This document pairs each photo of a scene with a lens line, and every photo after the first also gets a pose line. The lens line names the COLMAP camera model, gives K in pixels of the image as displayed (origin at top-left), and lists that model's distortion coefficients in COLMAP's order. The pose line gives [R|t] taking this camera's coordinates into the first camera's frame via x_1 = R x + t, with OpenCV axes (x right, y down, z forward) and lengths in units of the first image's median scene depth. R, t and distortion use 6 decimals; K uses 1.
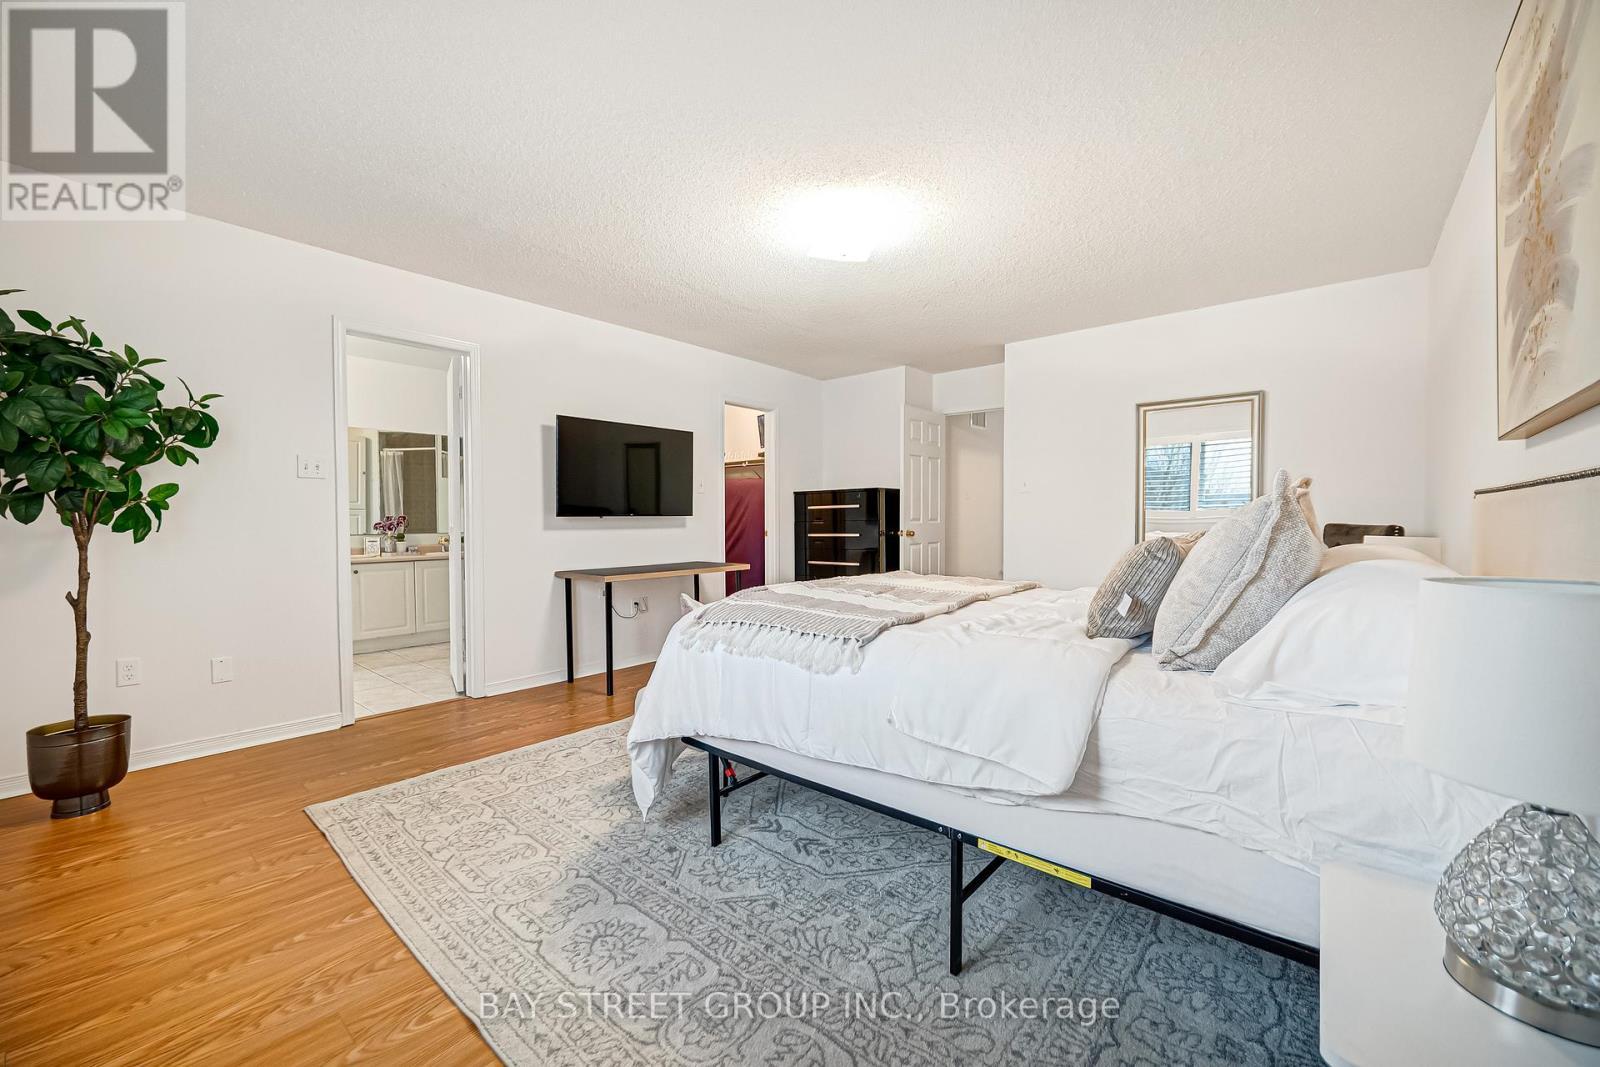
lens RADIAL K [[634.6, 0, 809.7], [0, 634.6, 531.1], [0, 0, 1]] dist [-0.001583, -0.000088]
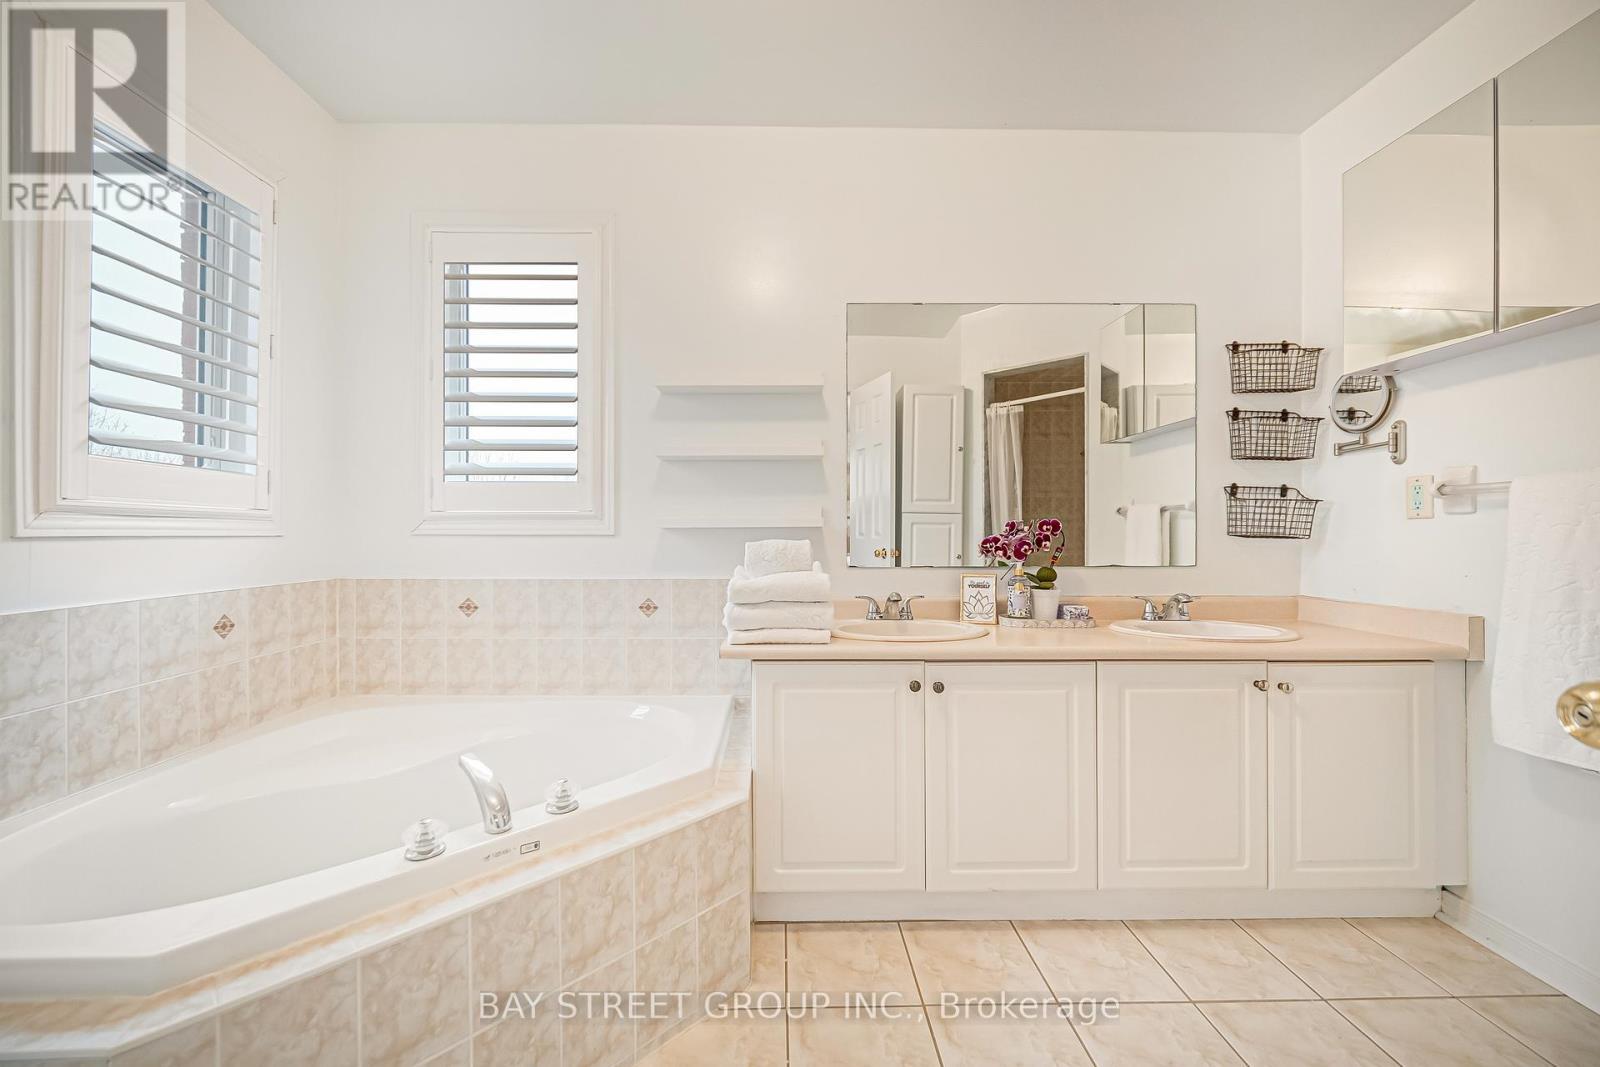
lens RADIAL K [[634.6, 0, 809.7], [0, 634.6, 531.1], [0, 0, 1]] dist [-0.001583, -0.000088]
pose [[0.669677, 0.002261, -0.742649, -0.372060], [-0.023442, 0.999561, -0.018096, -0.006292], [0.742283, 0.029527, 0.669436, 0.522757]]
